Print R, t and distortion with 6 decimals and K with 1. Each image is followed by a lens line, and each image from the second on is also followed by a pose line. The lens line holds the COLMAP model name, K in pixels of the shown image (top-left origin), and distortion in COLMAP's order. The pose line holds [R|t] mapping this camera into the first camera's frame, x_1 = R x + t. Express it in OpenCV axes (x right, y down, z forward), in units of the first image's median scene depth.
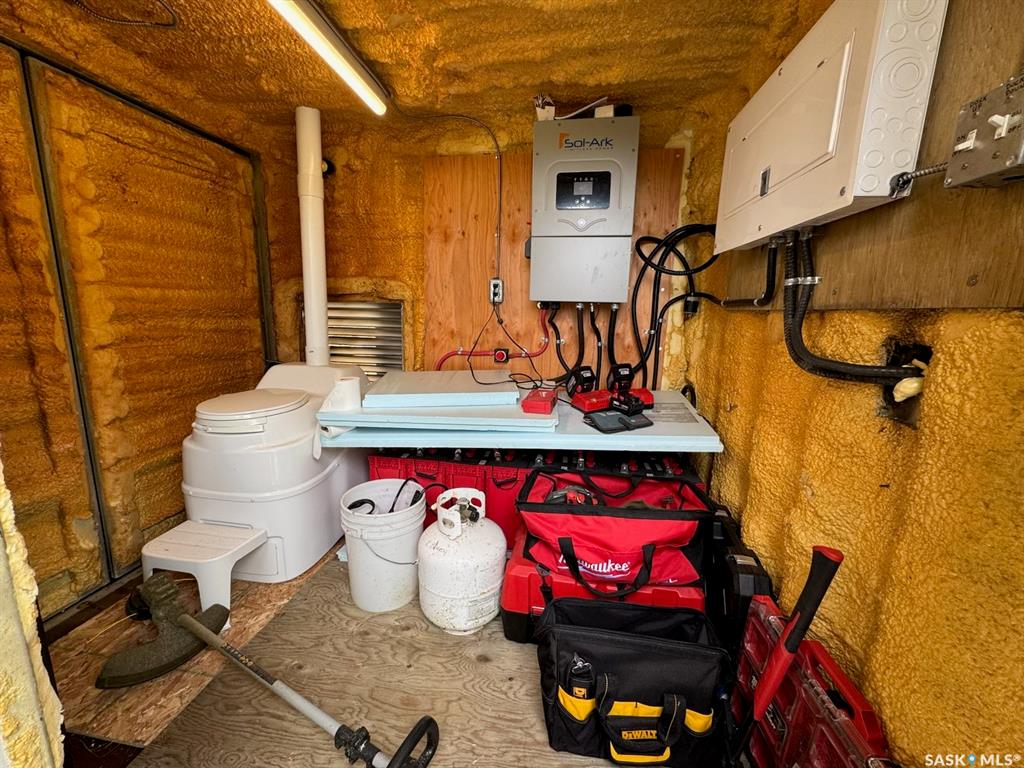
lens RADIAL K [[407.8, 0, 510.7], [0, 407.8, 384.7], [0, 0, 1]] dist [-0.002173, -0.000186]
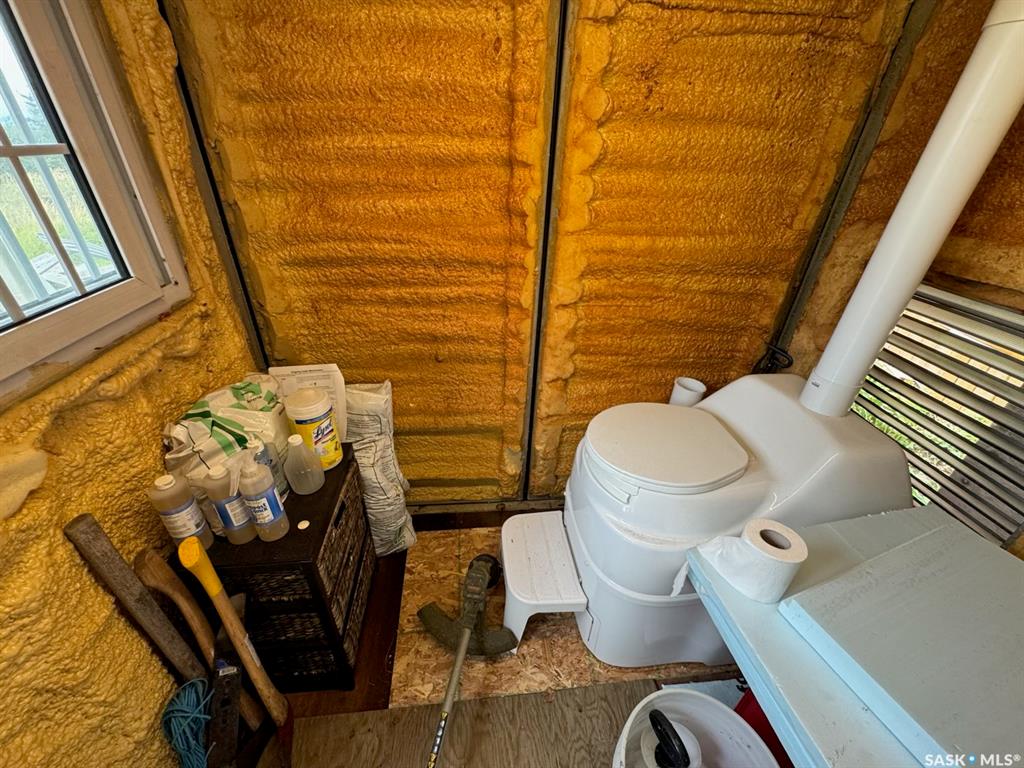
lens RADIAL K [[407.8, 0, 510.7], [0, 407.8, 384.7], [0, 0, 1]] dist [-0.002173, -0.000186]
pose [[0.262477, 0.476451, -0.839107, -0.183613], [-0.210120, 0.876950, 0.432212, -0.282555], [0.941783, 0.062868, 0.330291, 0.560253]]
